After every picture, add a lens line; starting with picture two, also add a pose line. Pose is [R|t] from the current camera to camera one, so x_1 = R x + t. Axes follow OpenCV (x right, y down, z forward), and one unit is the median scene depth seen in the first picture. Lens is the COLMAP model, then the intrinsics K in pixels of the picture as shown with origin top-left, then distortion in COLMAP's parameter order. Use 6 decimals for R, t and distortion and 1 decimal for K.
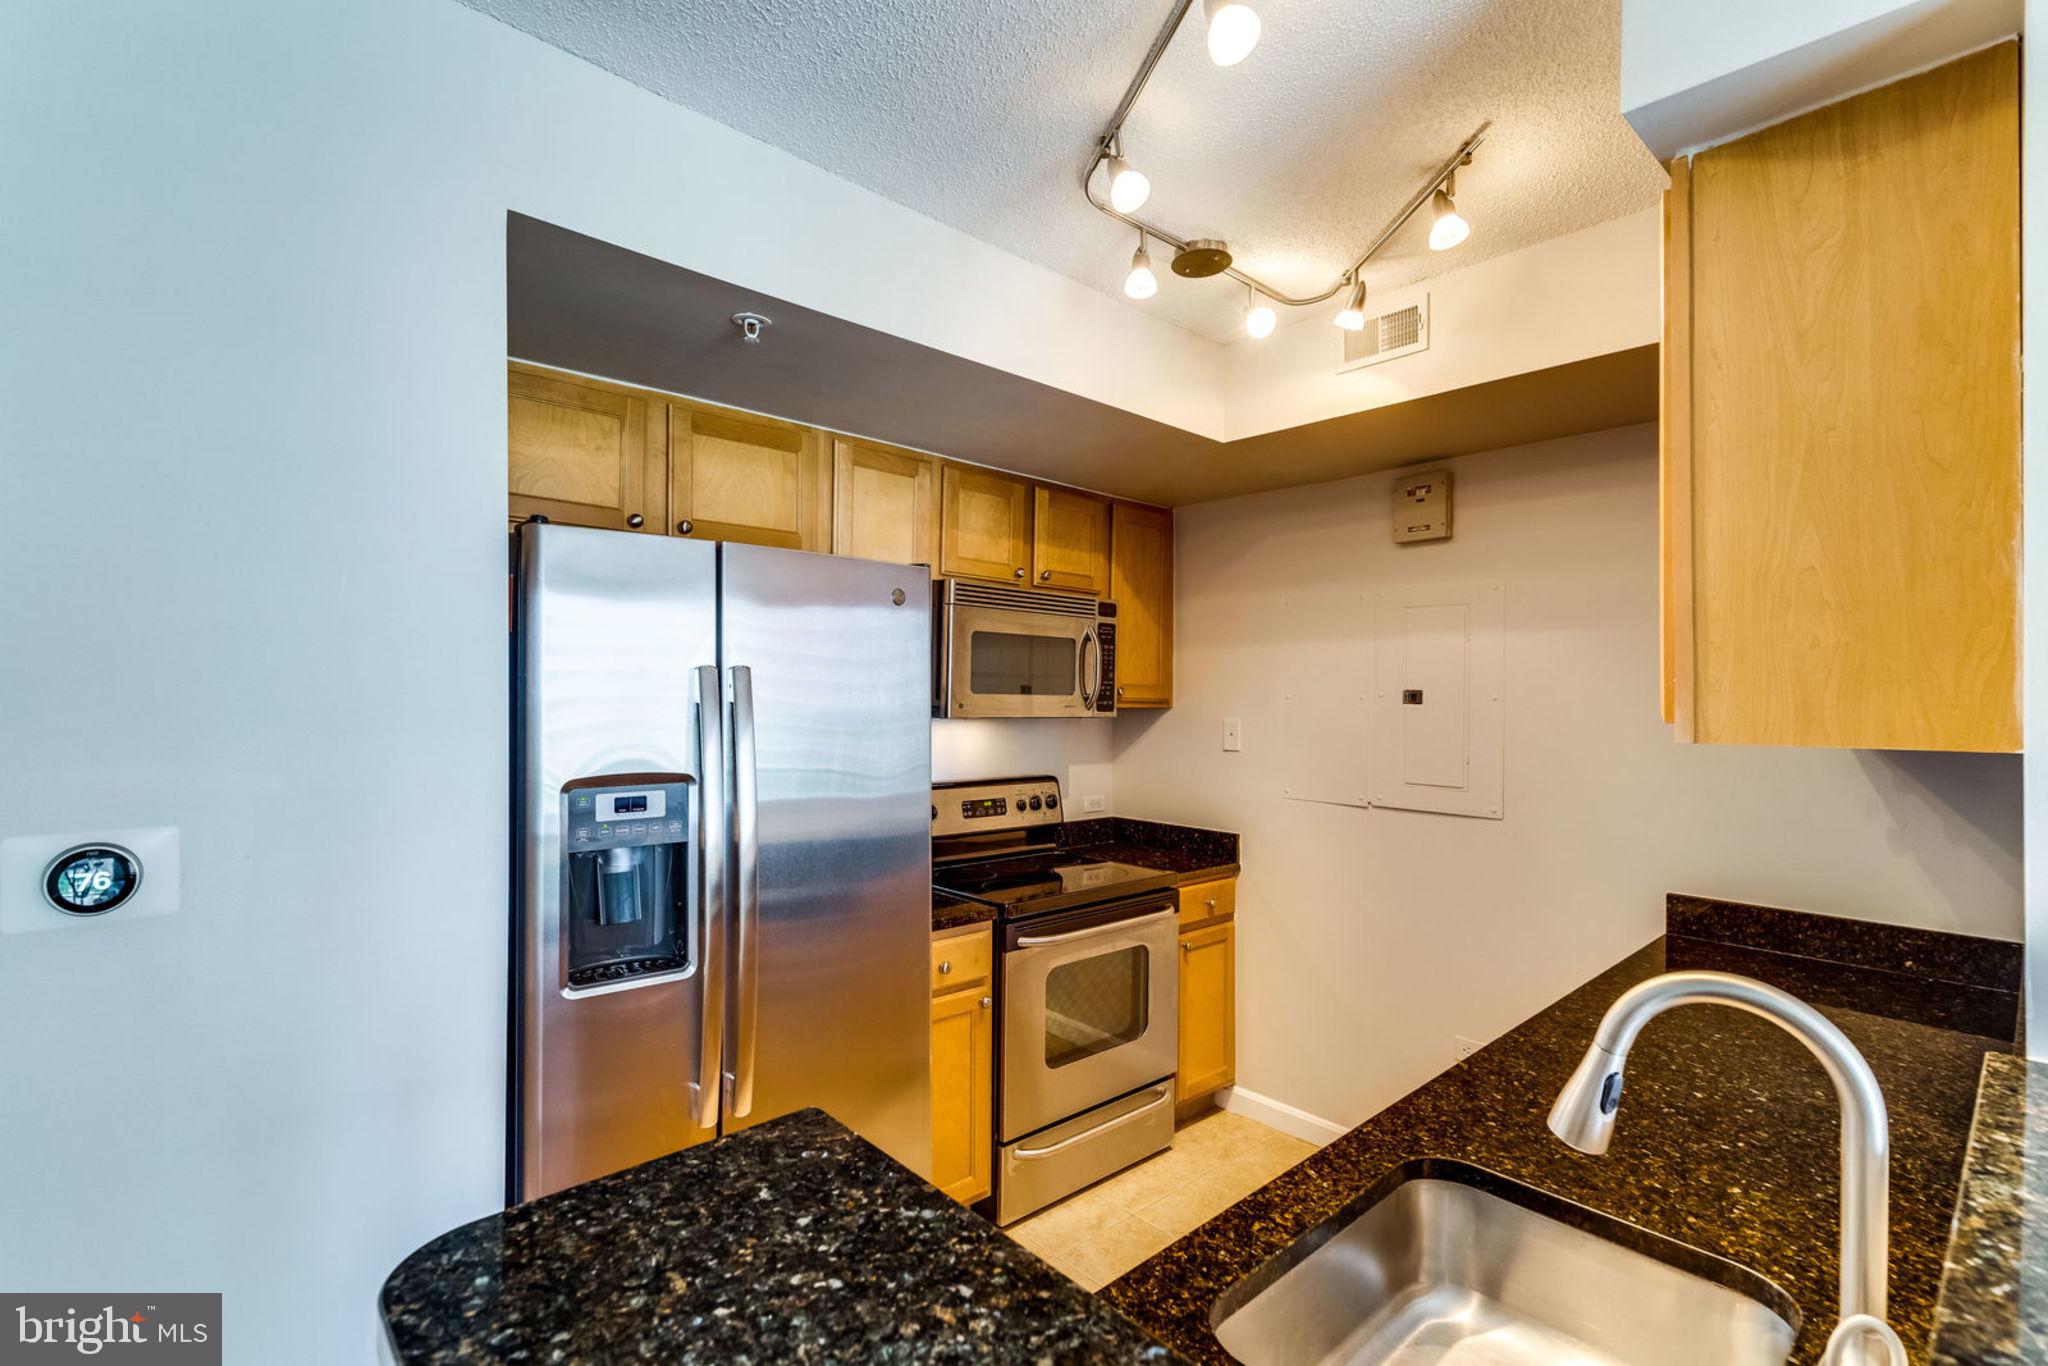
lens RADIAL K [[939.8, 0, 1013.3], [0, 939.8, 690.3], [0, 0, 1]] dist [0.006469, 0.000537]
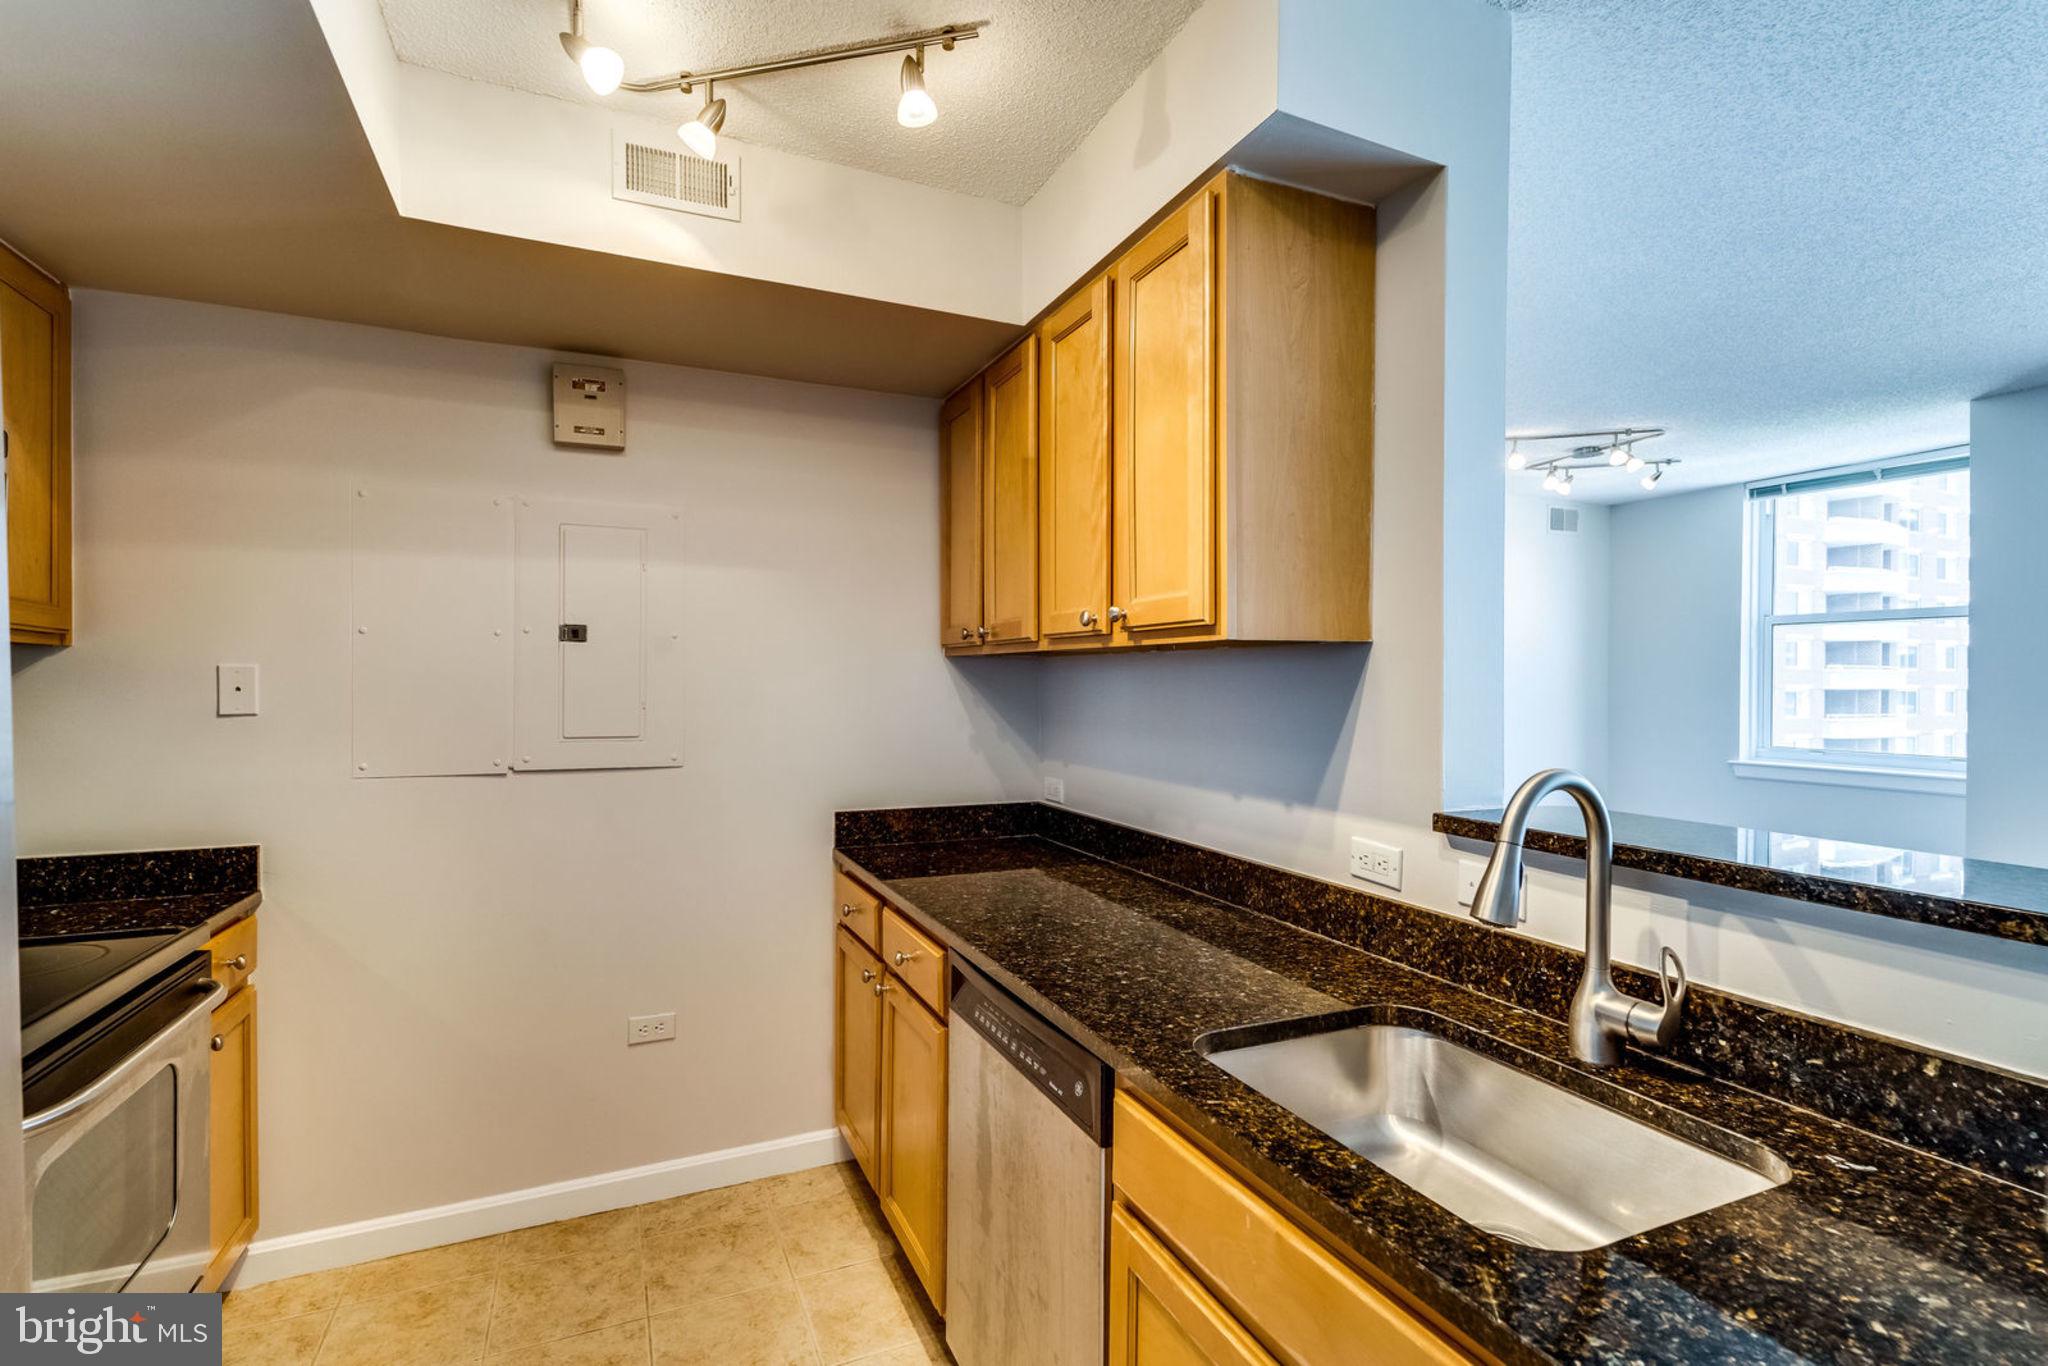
lens RADIAL K [[916.6, 0, 1053.3], [0, 916.6, 690.7], [0, 0, 1]] dist [0.012897, -0.001073]
pose [[0.301289, -0.016250, 0.953394, -0.251104], [-0.002718, 0.999836, 0.017900, 0.047781], [-0.953529, -0.007985, 0.301195, 0.398409]]
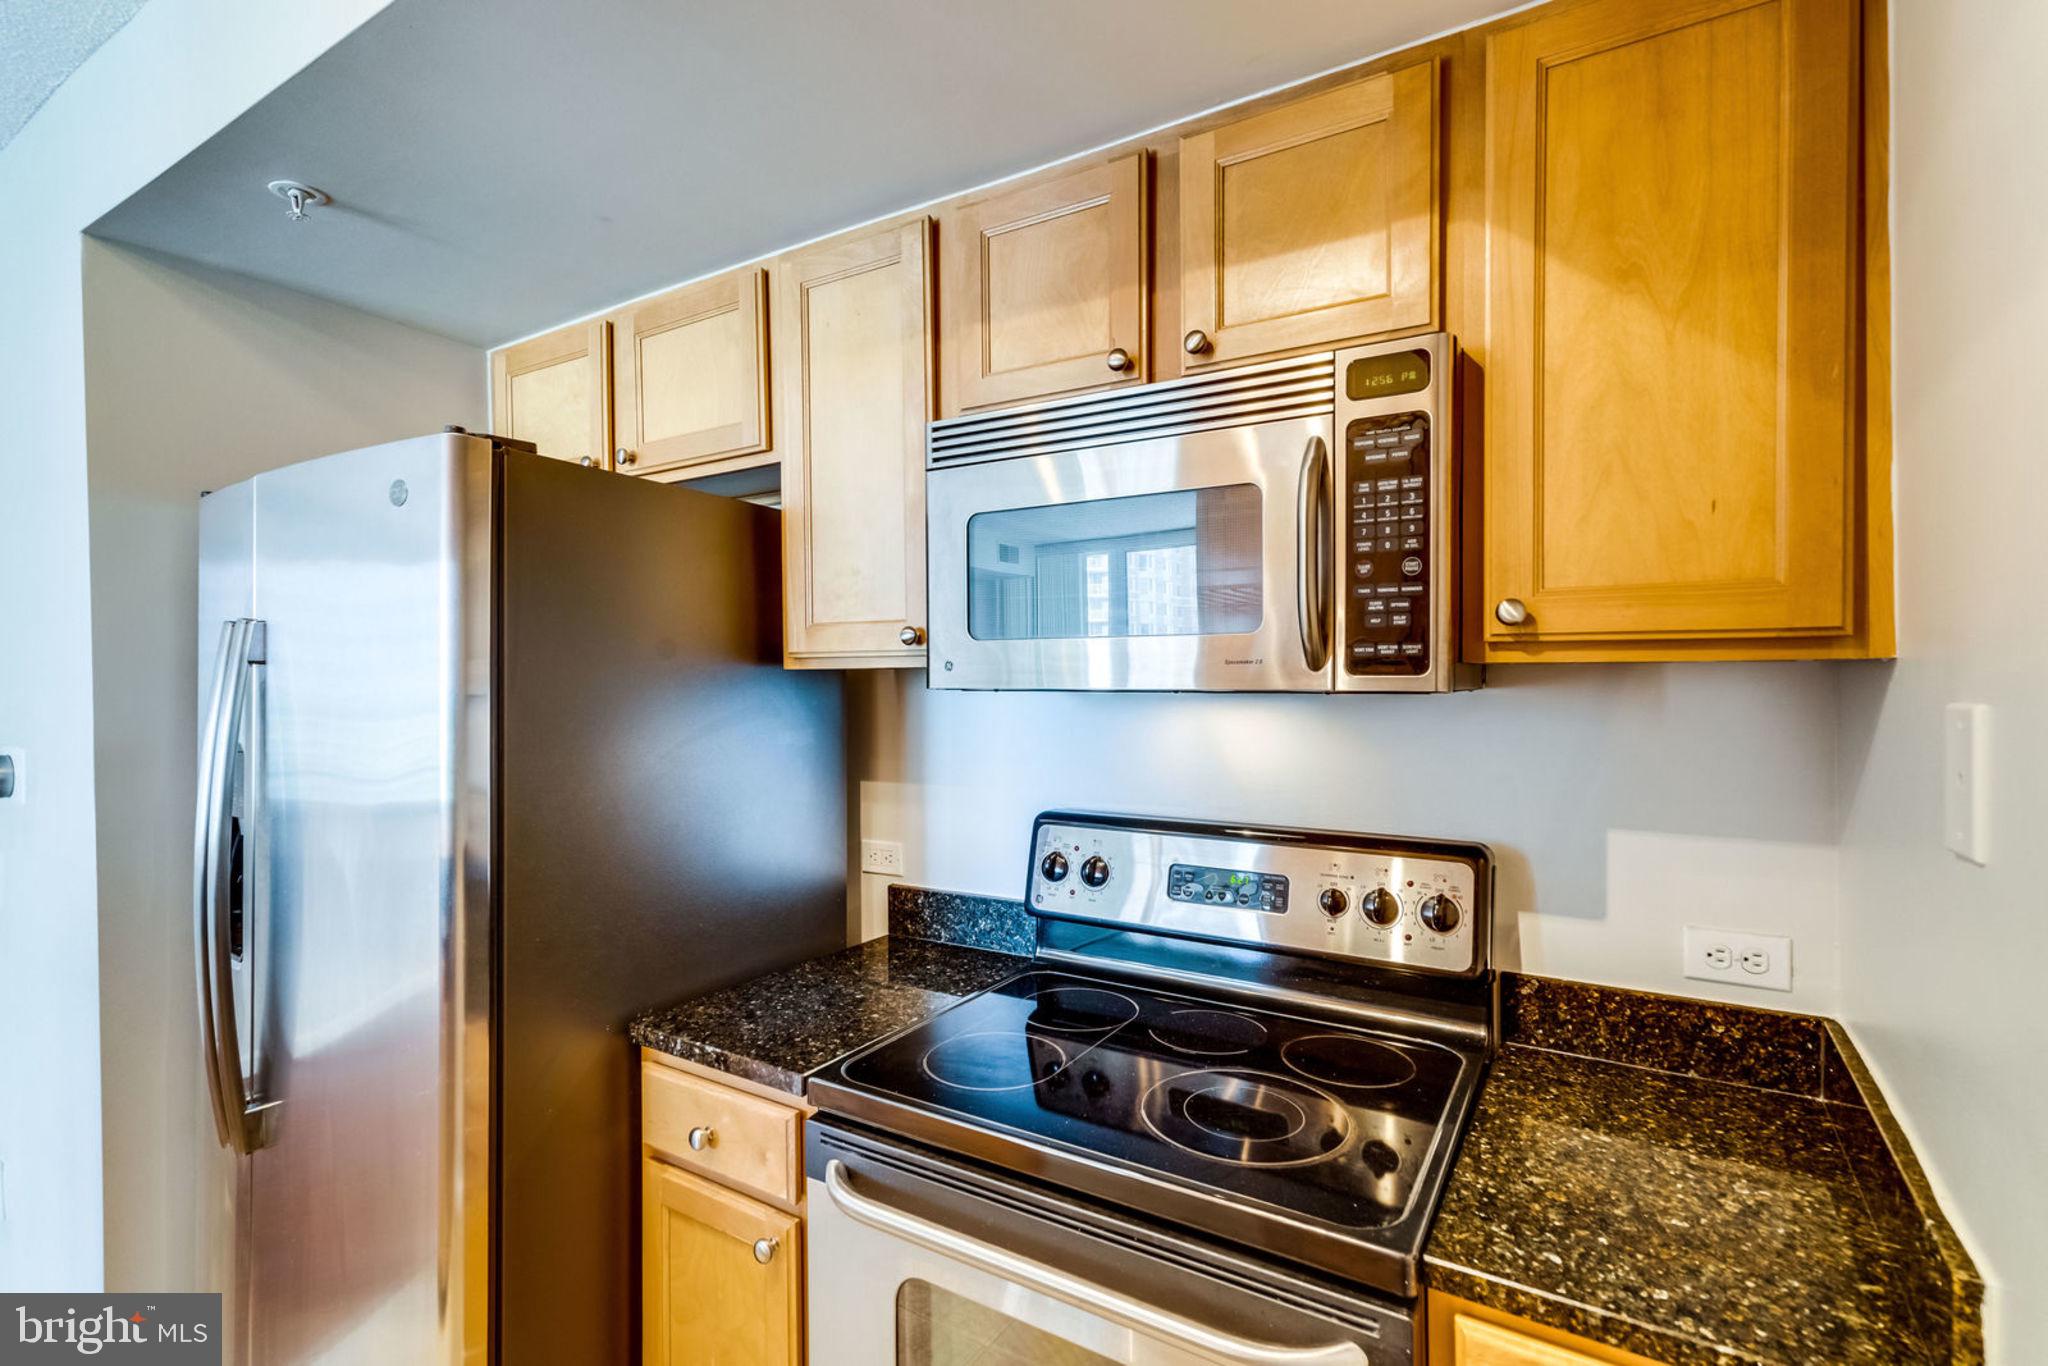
lens RADIAL K [[951.2, 0, 1004.3], [0, 951.2, 695.3], [0, 0, 1]] dist [0.000724, 0.000019]
pose [[0.269822, 0.010269, -0.962855, 0.491900], [0.006570, 0.999900, 0.012505, 0.030083], [0.962888, -0.009700, 0.269728, 0.964511]]
